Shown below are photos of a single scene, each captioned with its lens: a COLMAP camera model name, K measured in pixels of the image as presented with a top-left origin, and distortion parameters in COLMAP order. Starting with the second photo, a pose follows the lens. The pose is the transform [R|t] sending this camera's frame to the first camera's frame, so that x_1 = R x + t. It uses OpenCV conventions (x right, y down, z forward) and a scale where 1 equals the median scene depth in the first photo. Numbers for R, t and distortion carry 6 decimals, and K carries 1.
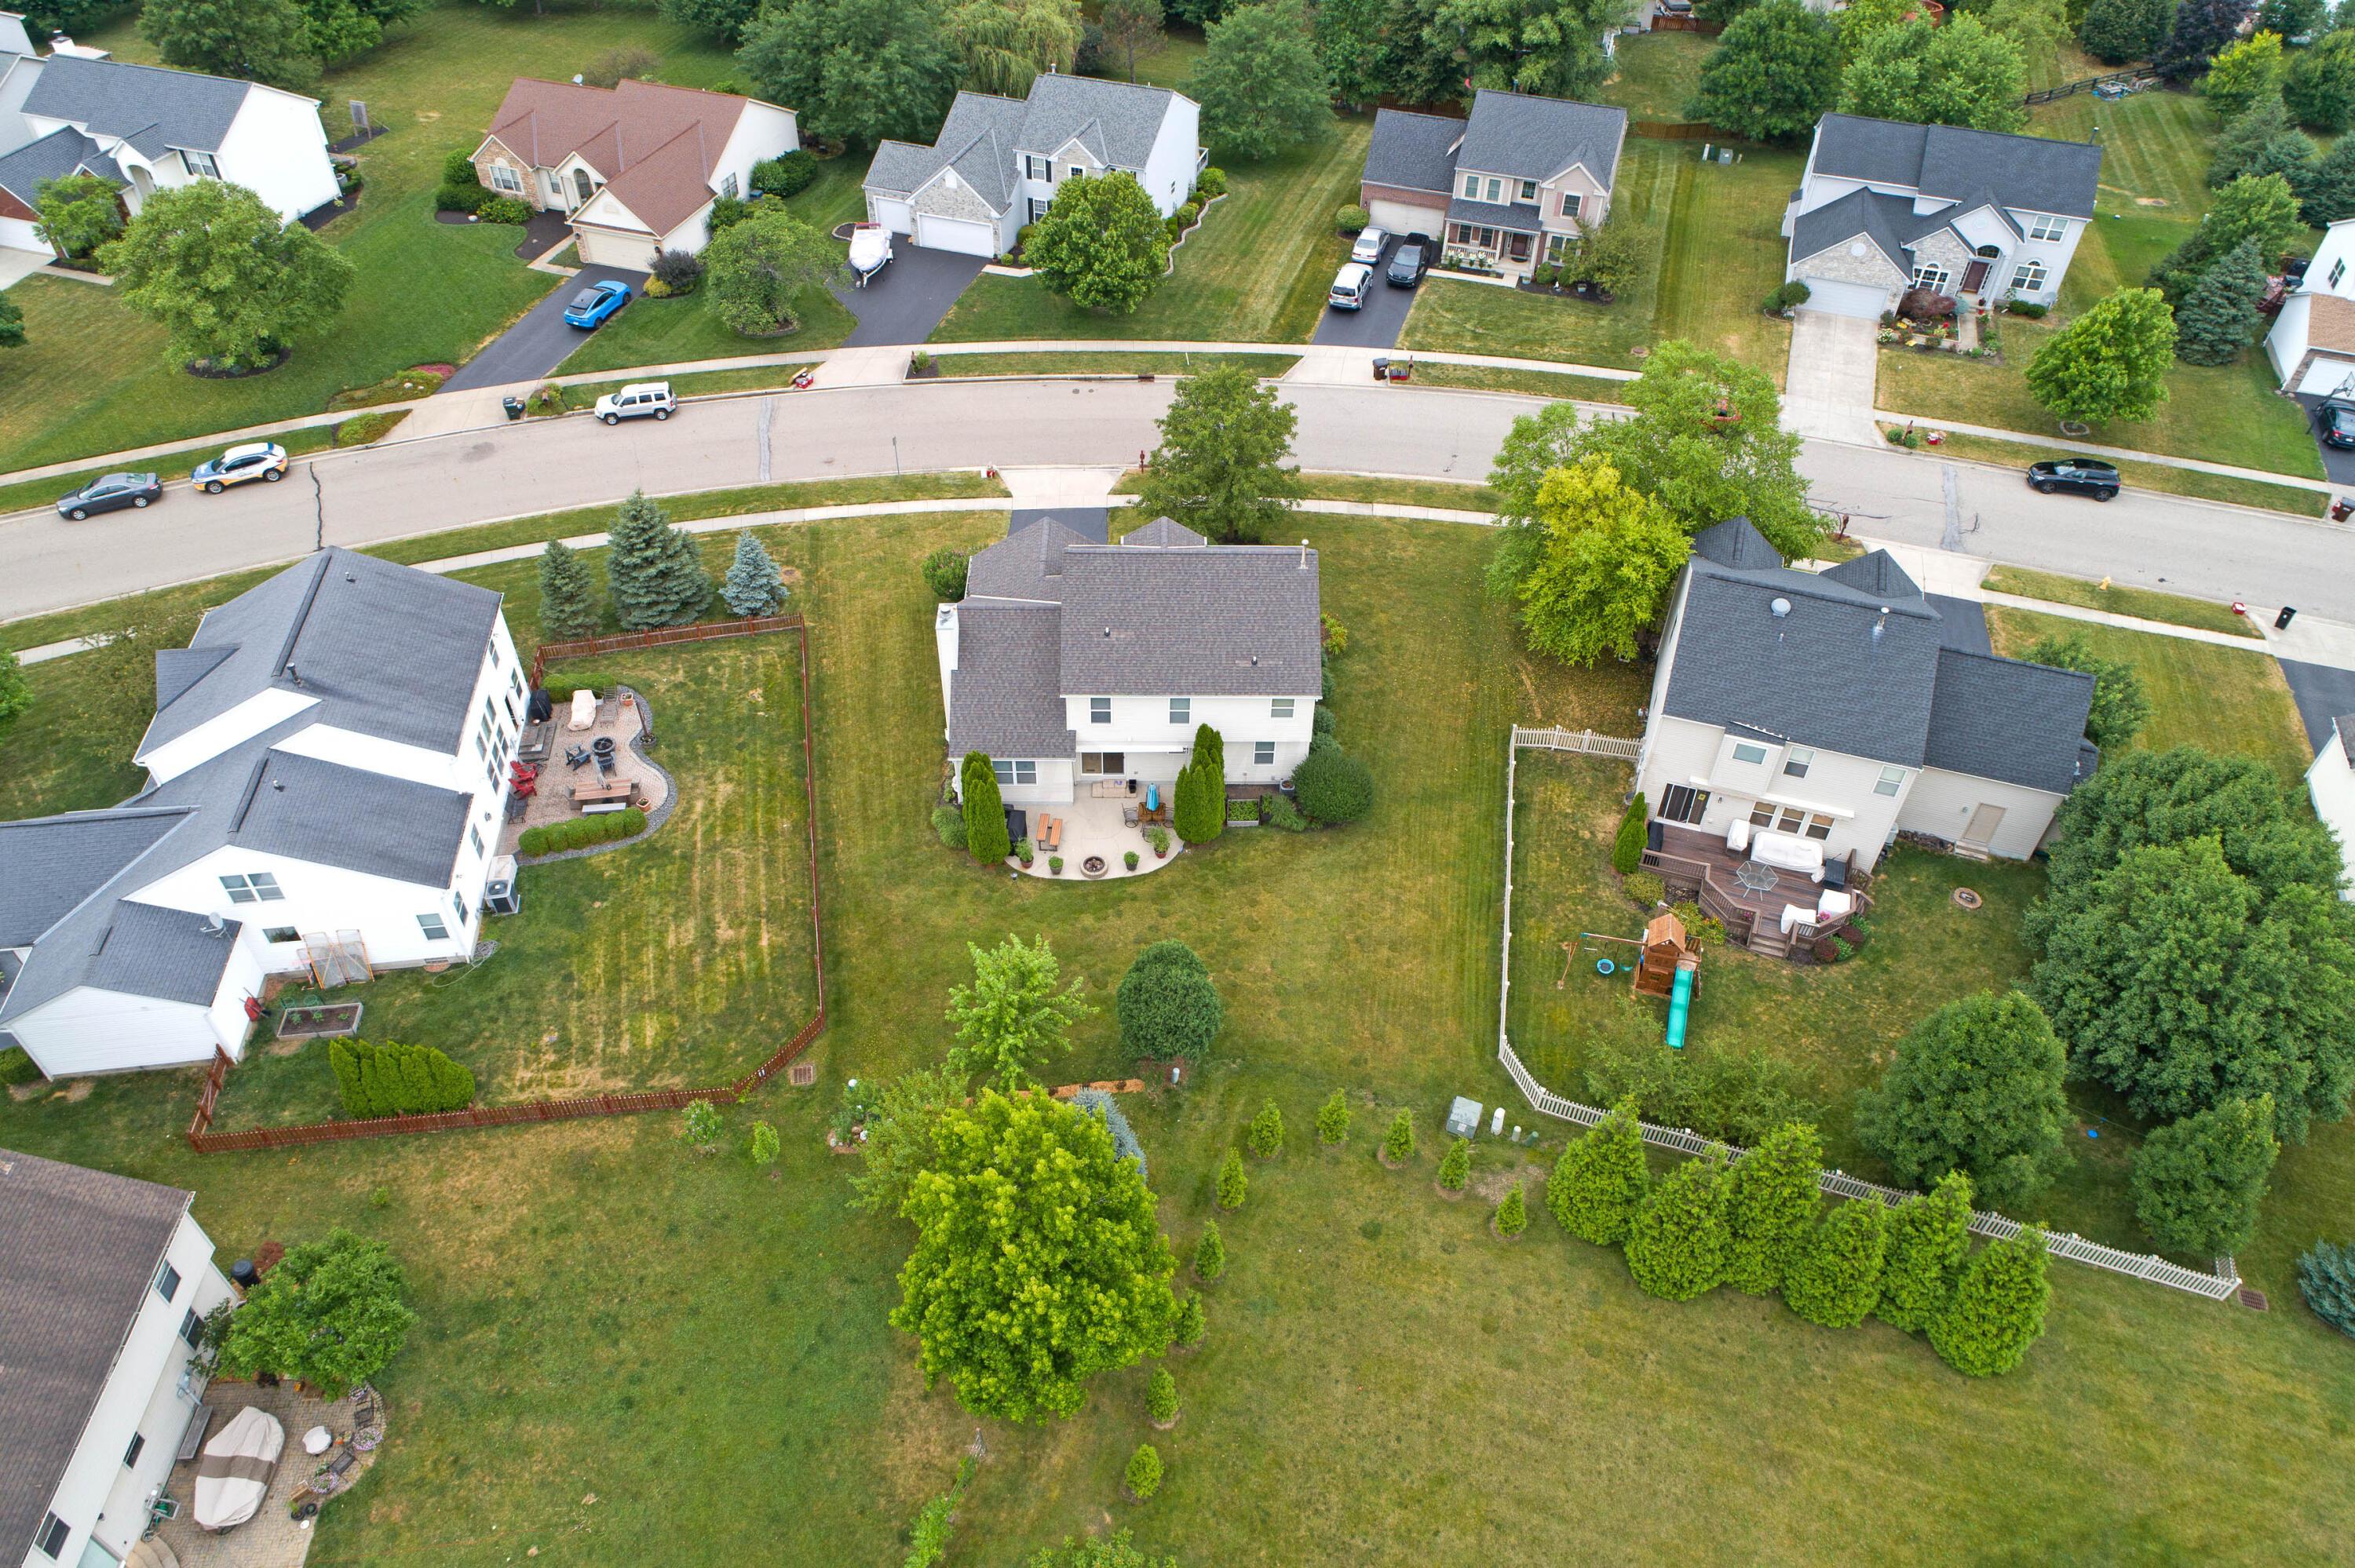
lens RADIAL K [[1569.0, 0, 1177.5], [0, 1569.0, 784.0], [0, 0, 1]] dist [-0.002875, -0.000212]
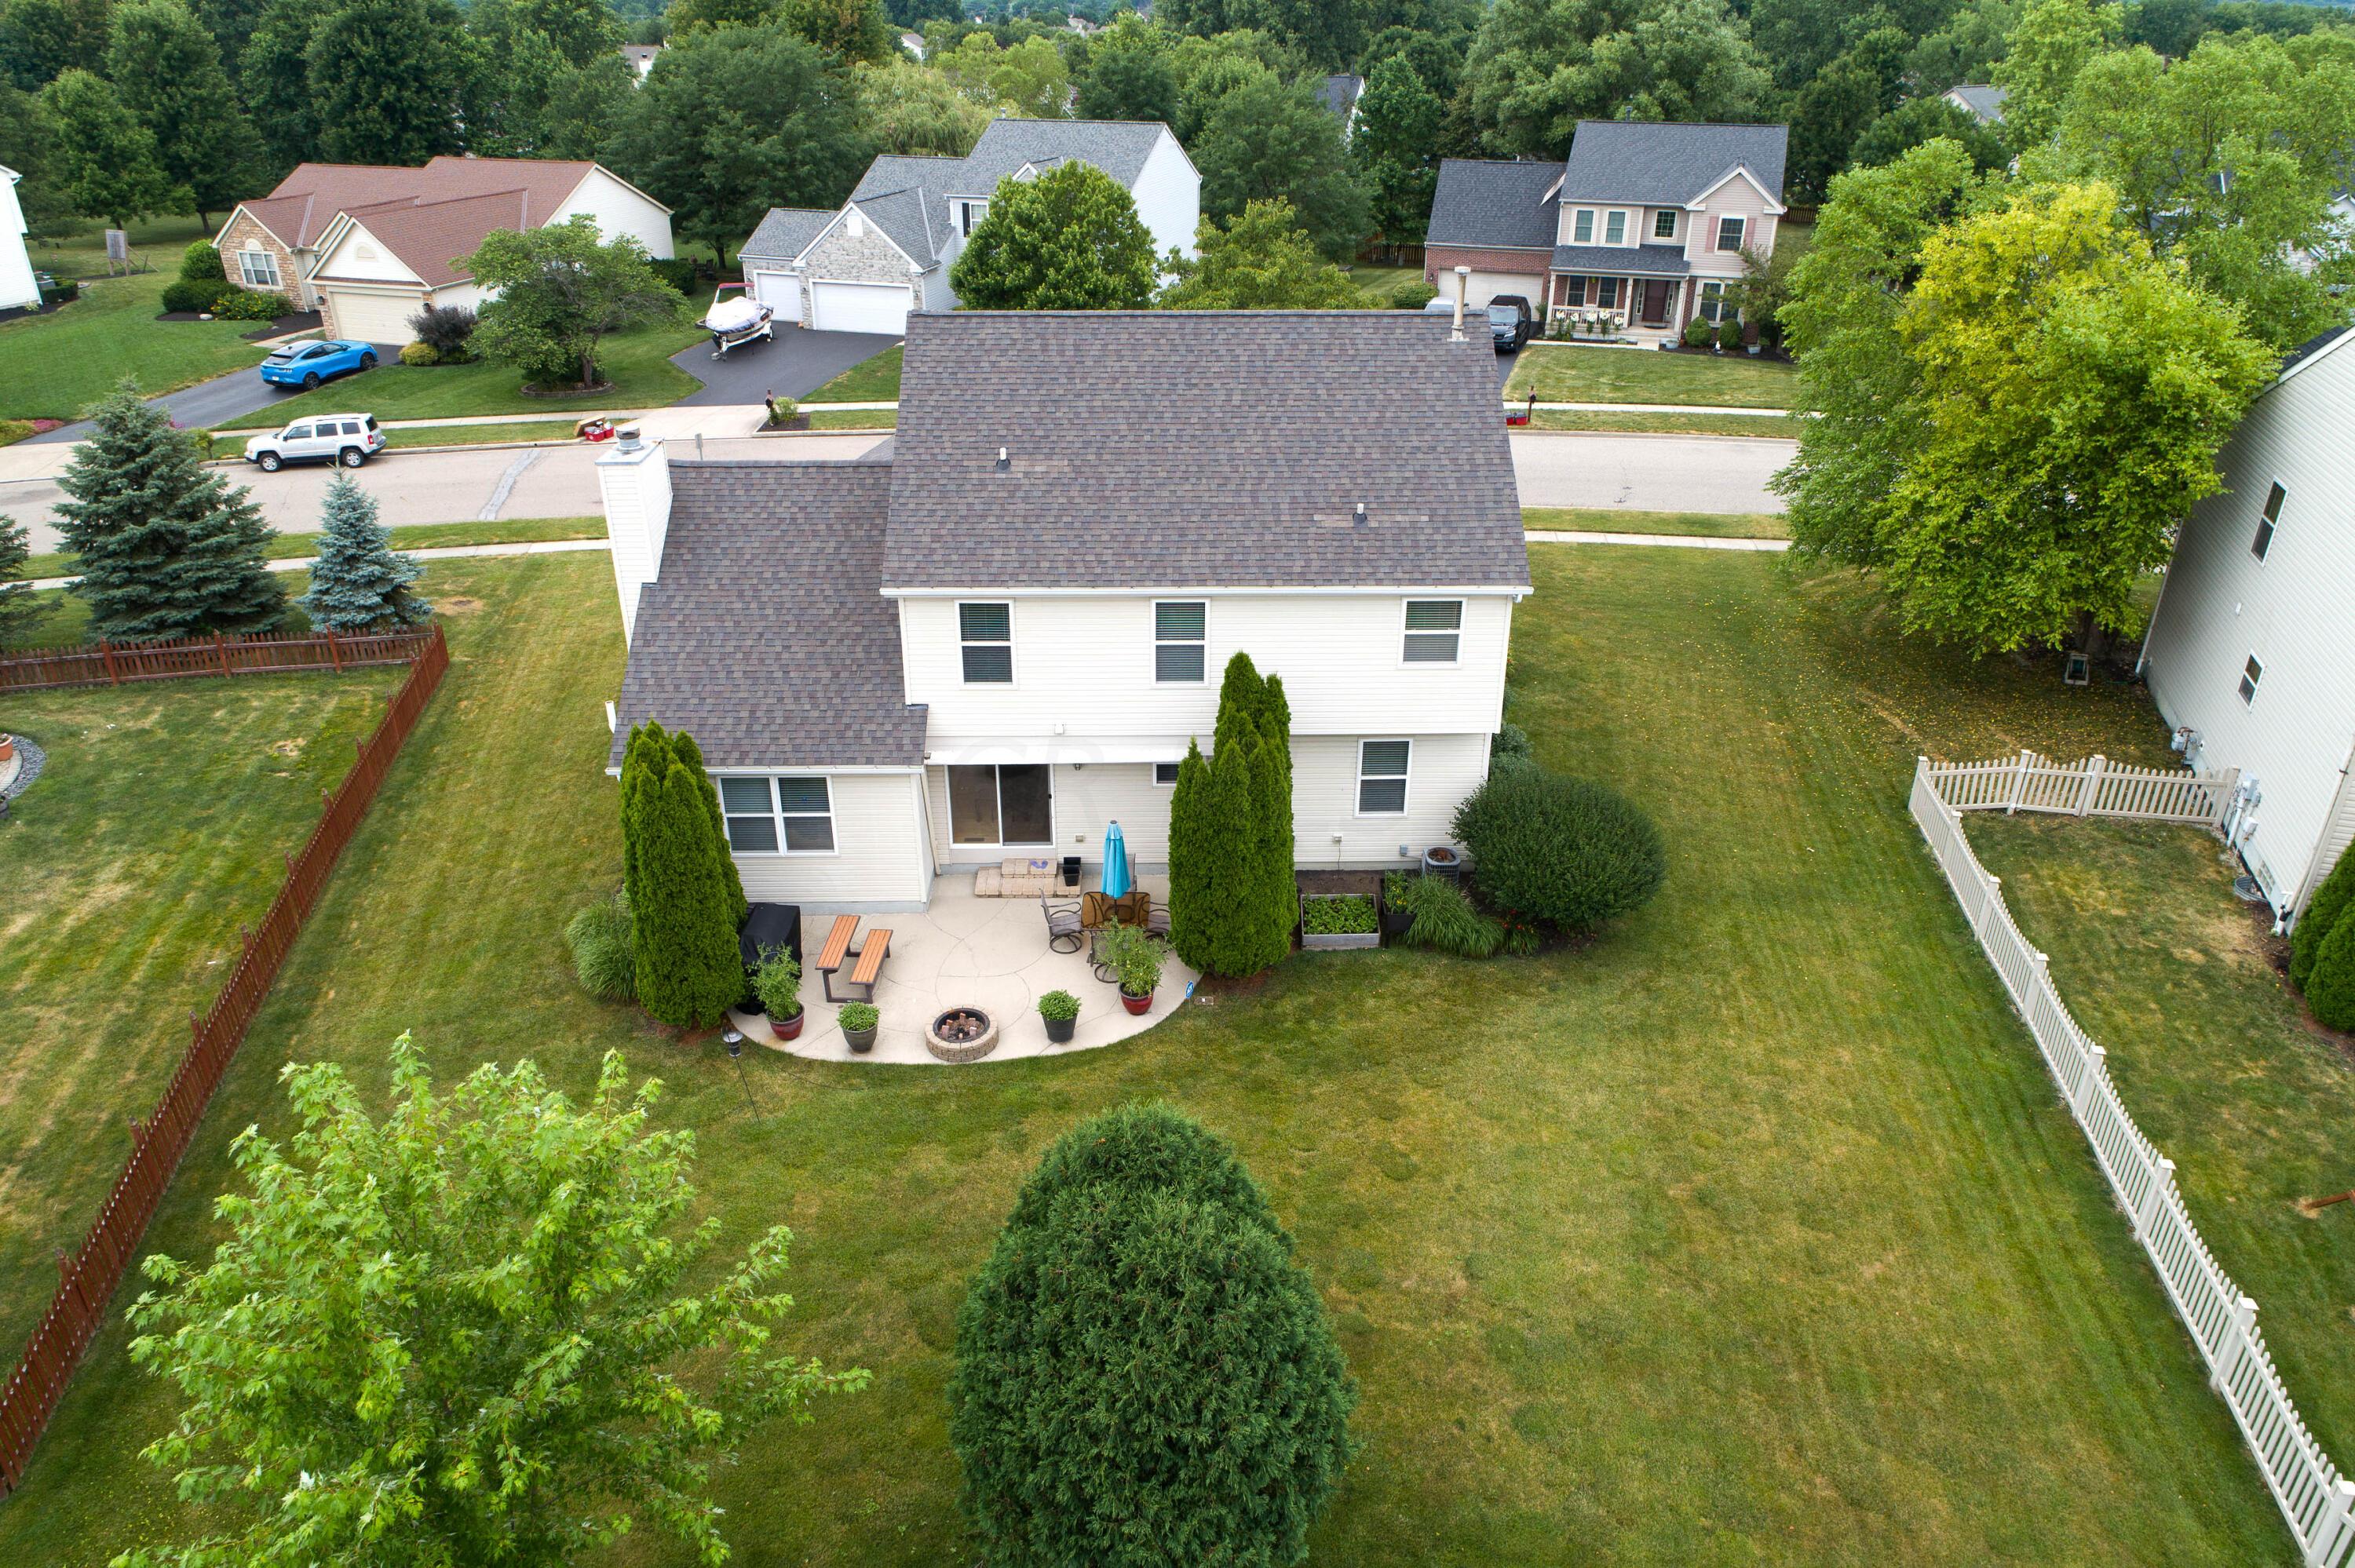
lens RADIAL K [[1569.0, 0, 1177.5], [0, 1569.0, 784.0], [0, 0, 1]] dist [-0.002875, -0.000212]
pose [[0.999867, -0.015932, -0.003557, 0.001560], [0.014232, 0.957481, -0.288145, 0.101565], [0.007996, 0.288056, 0.957580, 0.594338]]
